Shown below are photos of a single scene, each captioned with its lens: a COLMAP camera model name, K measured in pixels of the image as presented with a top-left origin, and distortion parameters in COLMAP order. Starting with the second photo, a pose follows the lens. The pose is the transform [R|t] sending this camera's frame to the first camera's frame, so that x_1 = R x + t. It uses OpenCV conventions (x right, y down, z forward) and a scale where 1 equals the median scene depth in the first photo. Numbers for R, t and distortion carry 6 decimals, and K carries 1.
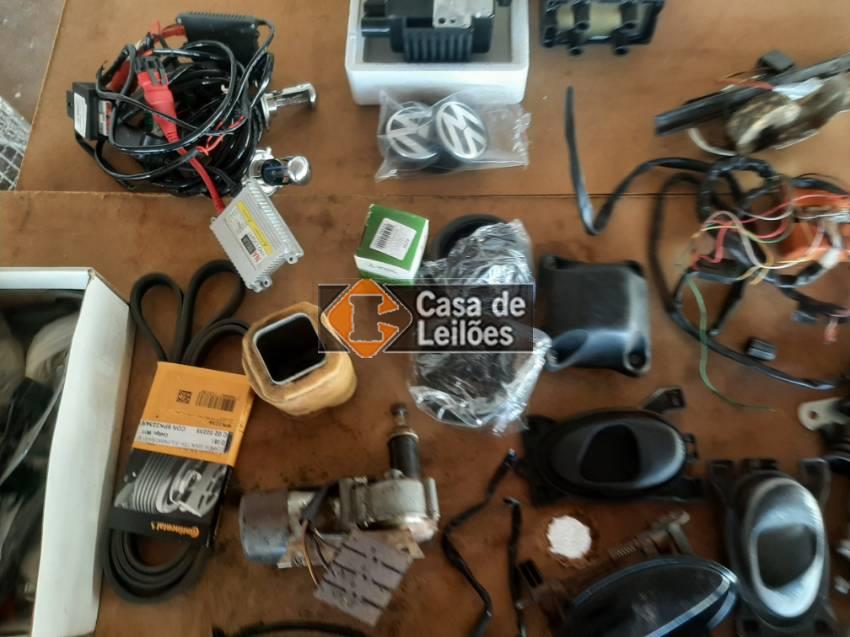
lens RADIAL K [[653.8, 0, 428.2], [0, 653.8, 342.4], [0, 0, 1]] dist [0.061633, -0.130678]
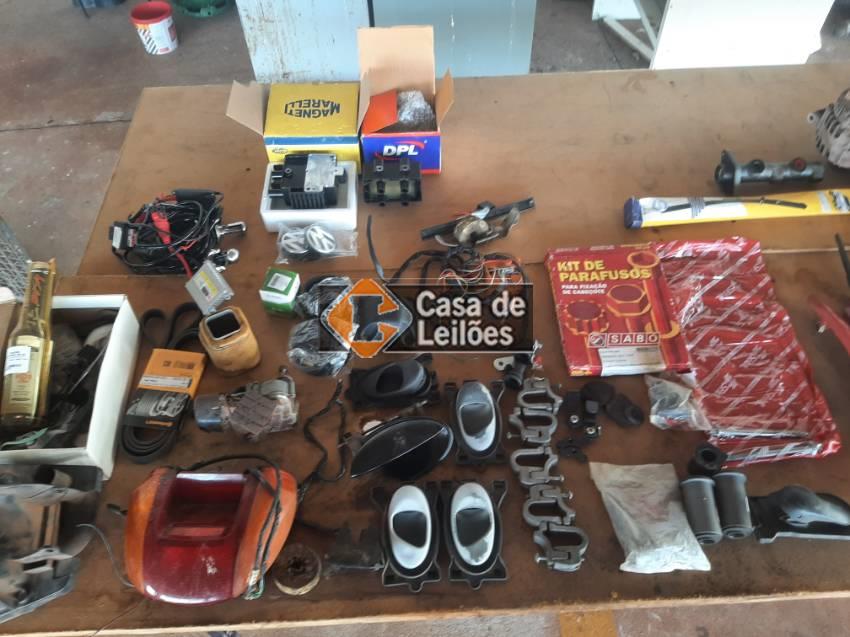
lens RADIAL K [[620.2, 0, 420.3], [0, 620.2, 349.0], [0, 0, 1]] dist [0.058064, -0.121909]
pose [[0.997279, -0.035926, 0.064379, 0.232402], [0.052712, 0.957975, -0.281967, 0.564479], [-0.051544, 0.284594, 0.957262, -0.738489]]
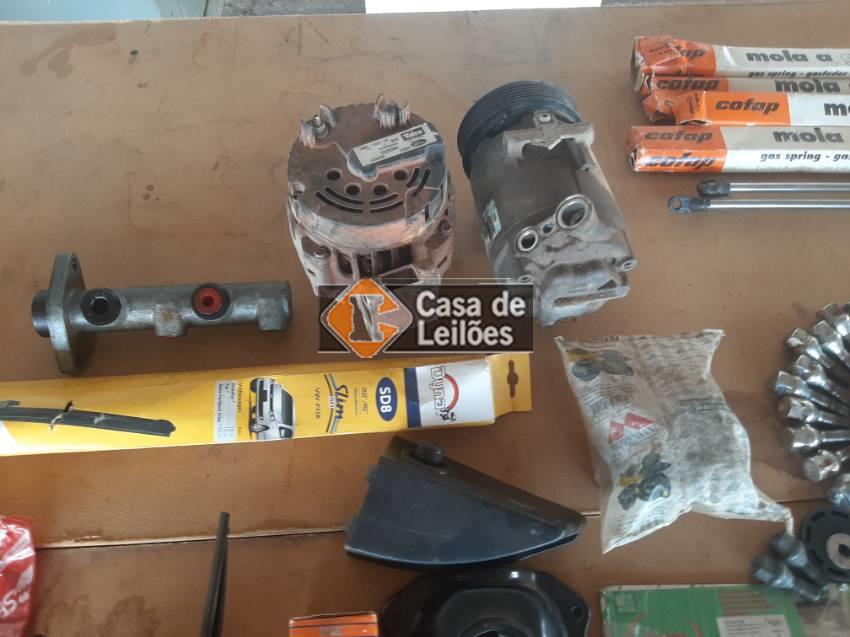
lens RADIAL K [[651.9, 0, 430.6], [0, 651.9, 326.5], [0, 0, 1]] dist [0.055453, -0.118170]
pose [[0.991601, -0.041877, 0.122364, 1.858479], [0.062757, 0.983074, -0.172125, -0.340281], [-0.113085, 0.178359, 0.977446, 0.088800]]
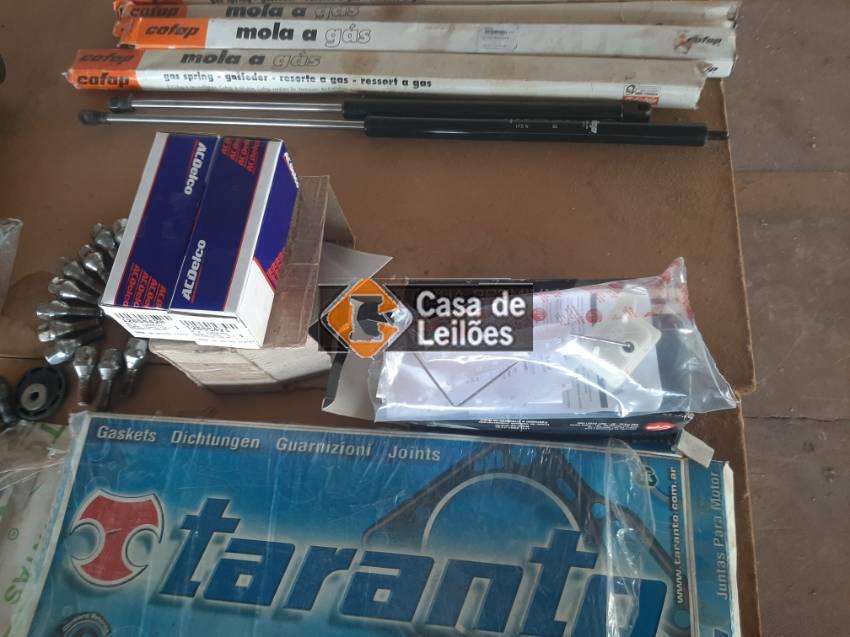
lens RADIAL K [[657.7, 0, 427.9], [0, 657.7, 328.4], [0, 0, 1]] dist [0.060778, -0.126515]
pose [[0.997312, 0.037080, -0.063193, 3.174100], [-0.042475, 0.995364, -0.086288, -0.211420], [0.059700, 0.088740, 0.994264, -0.128089]]
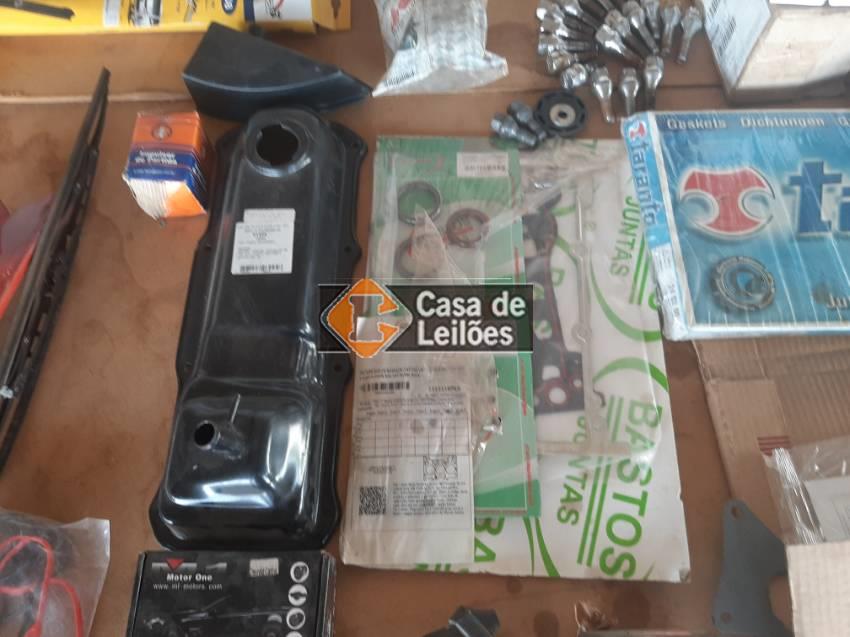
lens RADIAL K [[644.1, 0, 426.1], [0, 644.1, 315.4], [0, 0, 1]] dist [0.060846, -0.122243]
pose [[0.996497, -0.016190, 0.082047, 2.147328], [0.023571, 0.995680, -0.089811, 0.271457], [-0.080238, 0.091430, 0.992574, -0.149899]]
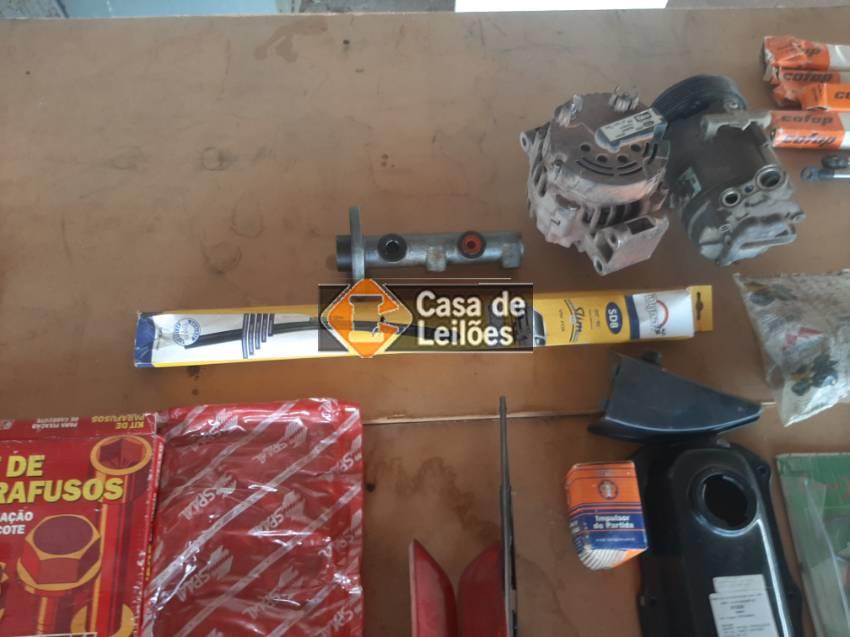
lens RADIAL K [[651.9, 0, 430.6], [0, 651.9, 326.5], [0, 0, 1]] dist [0.055453, -0.118170]
pose [[0.990761, -0.039687, 0.129679, 1.425258], [0.056837, 0.989705, -0.131355, -0.248685], [-0.123131, 0.137512, 0.982817, -0.138174]]
